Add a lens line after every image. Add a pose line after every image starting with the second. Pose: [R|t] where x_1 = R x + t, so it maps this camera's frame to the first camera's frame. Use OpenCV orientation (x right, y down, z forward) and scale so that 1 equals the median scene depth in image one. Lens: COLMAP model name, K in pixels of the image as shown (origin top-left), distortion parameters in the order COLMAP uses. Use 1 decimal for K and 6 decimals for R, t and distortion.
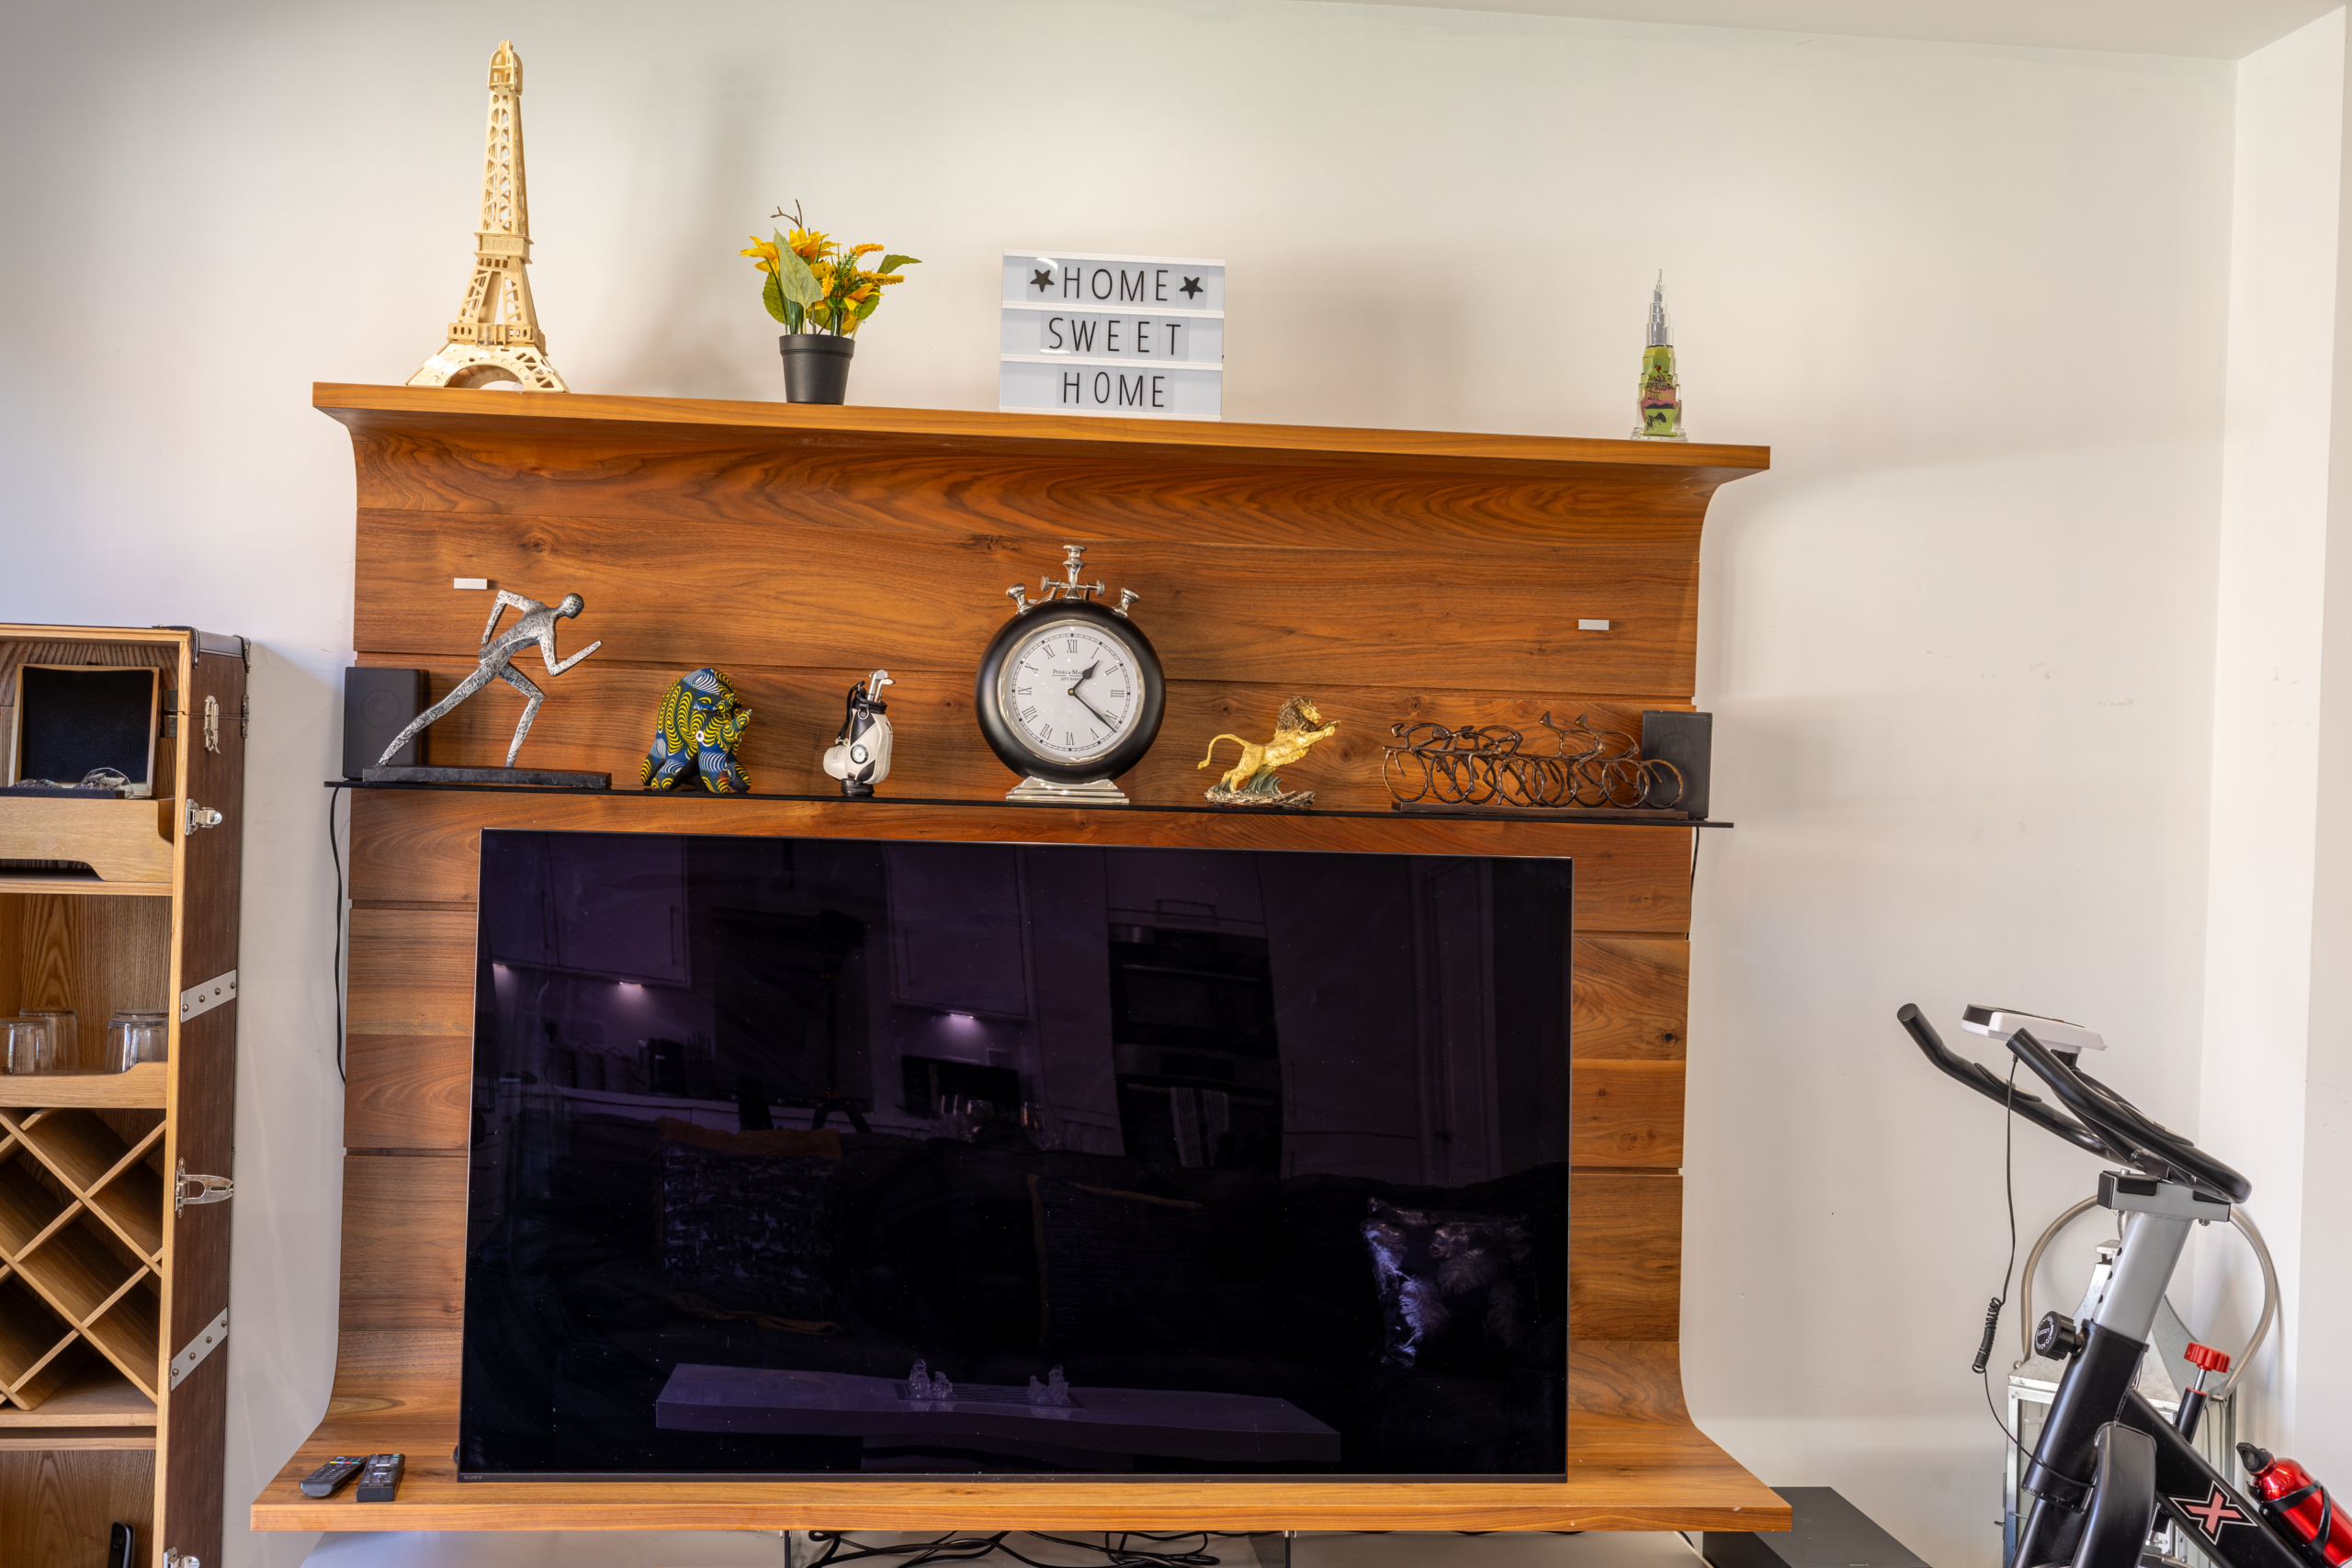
lens RADIAL K [[2772.7, 0, 1177.7], [0, 2772.7, 789.3], [0, 0, 1]] dist [0.010631, 0.000000]
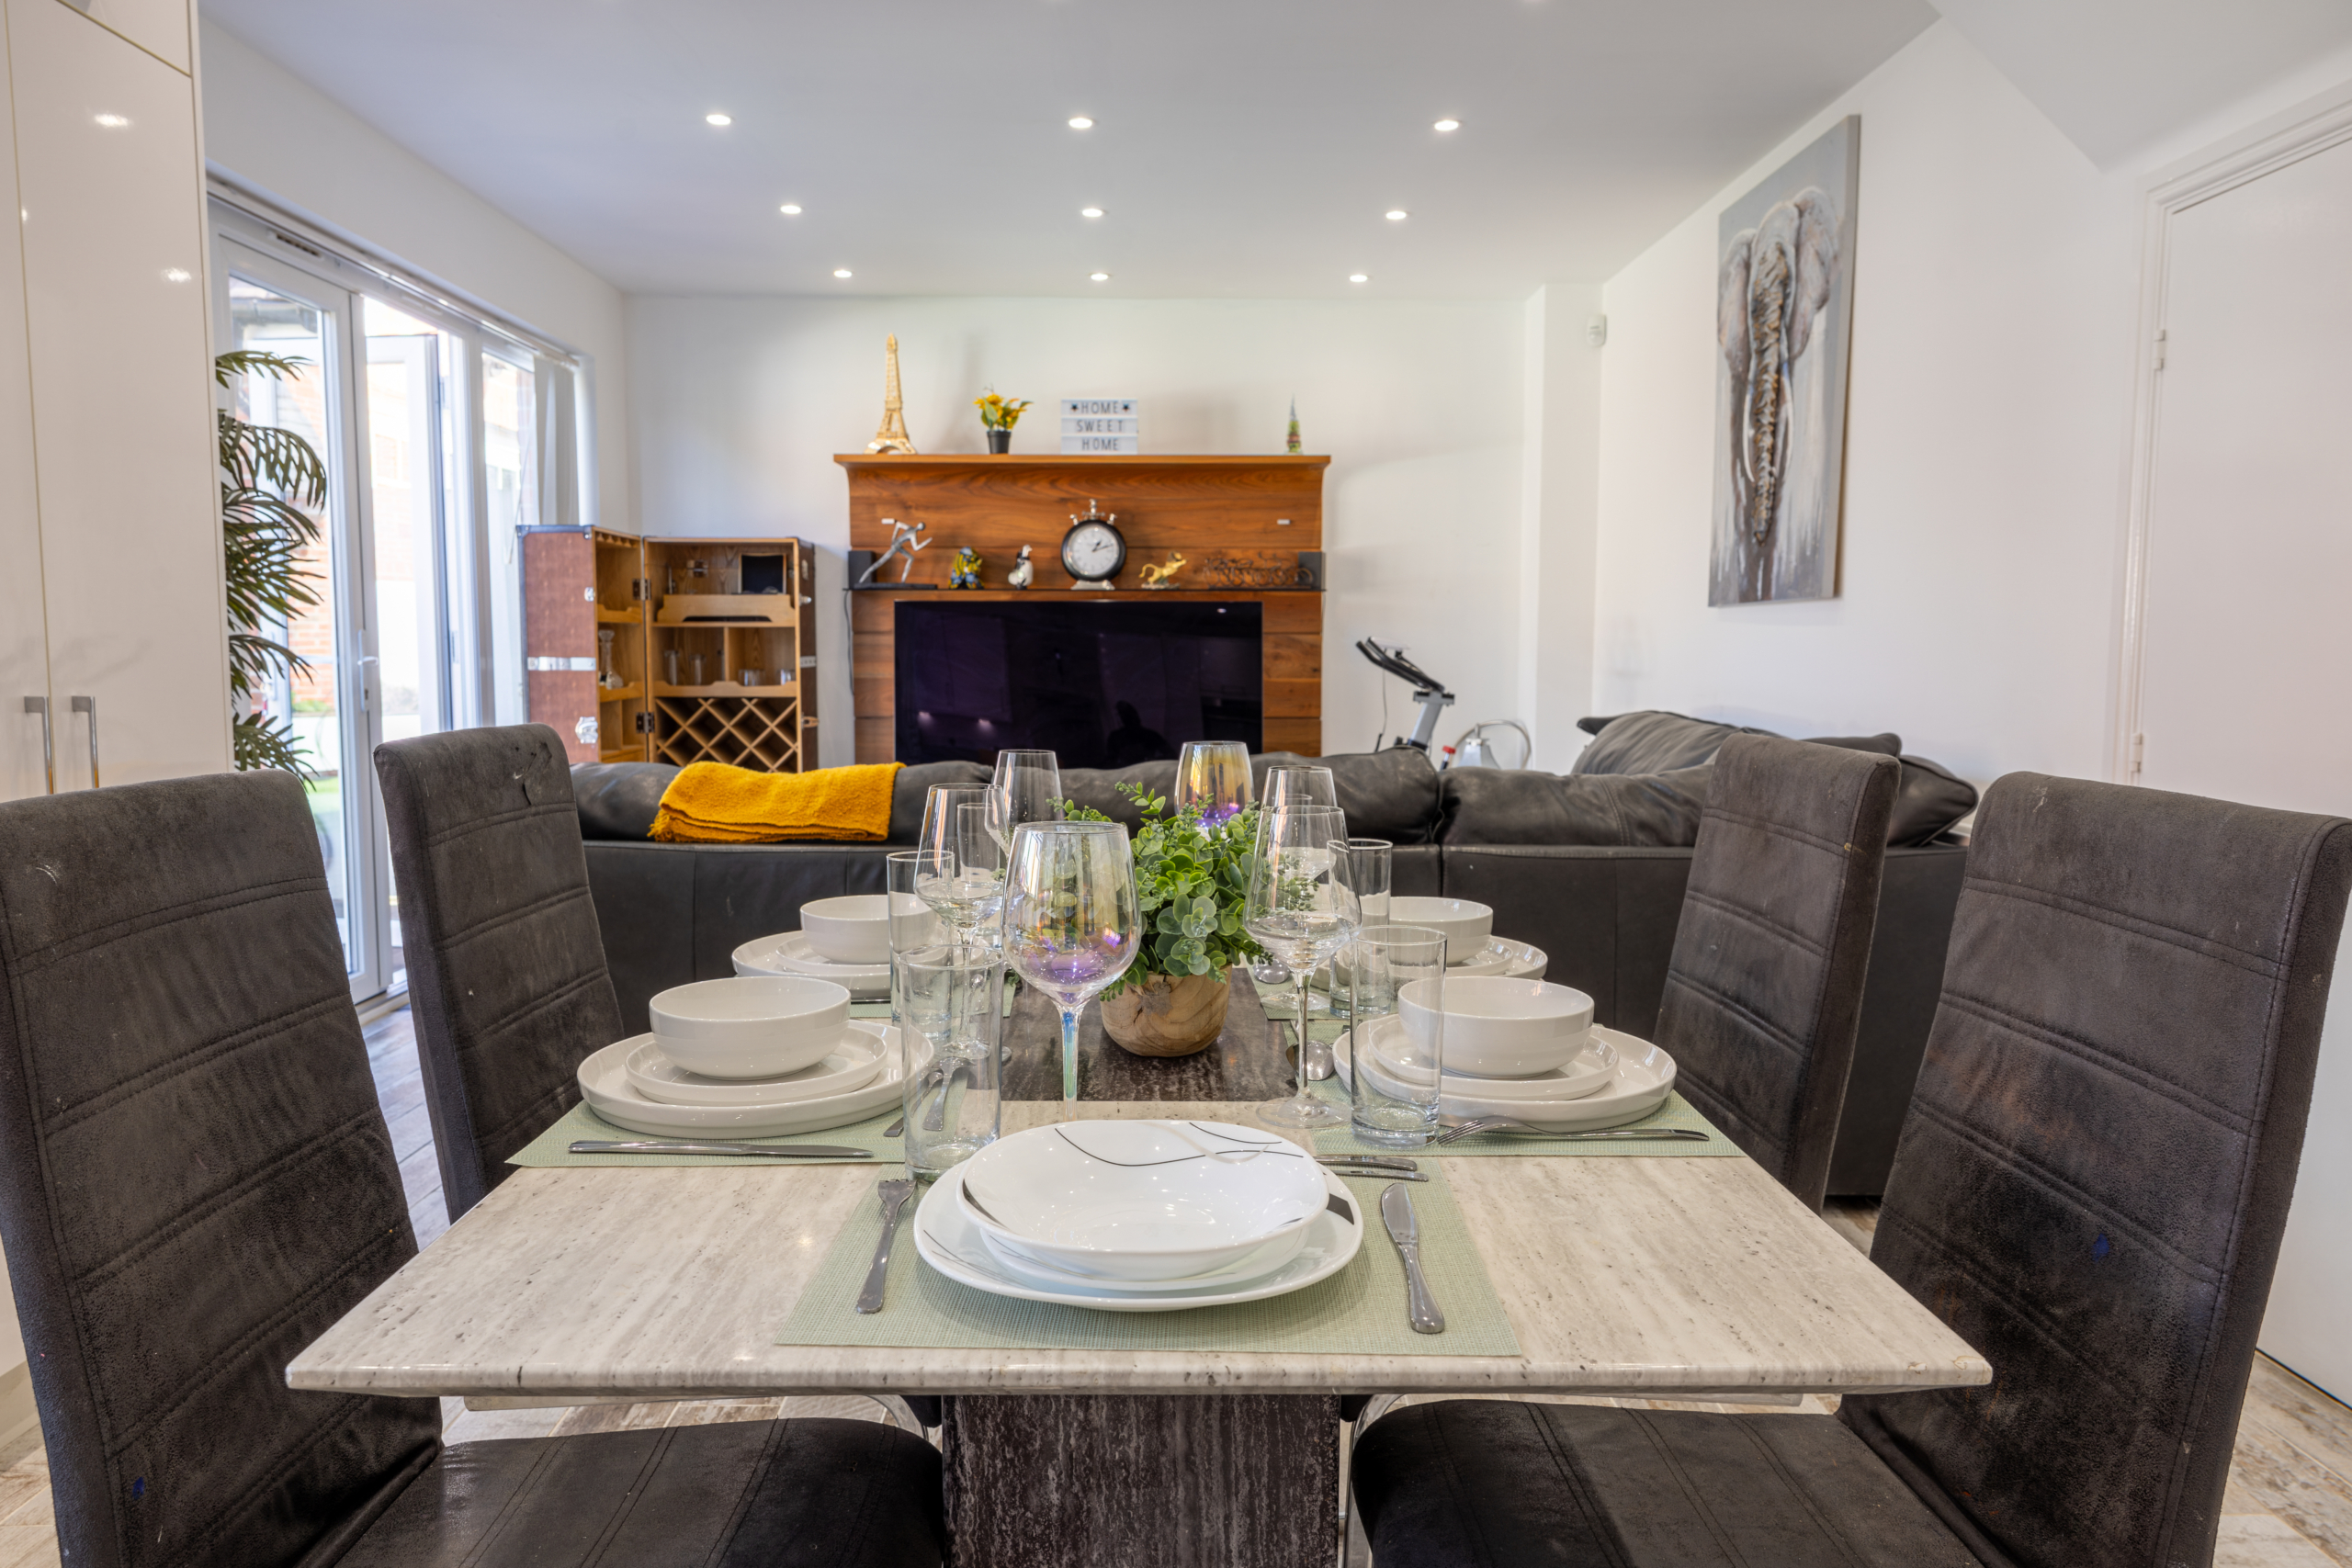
lens RADIAL K [[1637.9, 0, 1172.8], [0, 1637.9, 787.1], [0, 0, 1]] dist [-0.009734, -0.000797]
pose [[0.995073, -0.021251, -0.096844, 0.204782], [0.027807, 0.997375, 0.066863, 0.098809], [0.095168, -0.069227, 0.993051, -0.703864]]
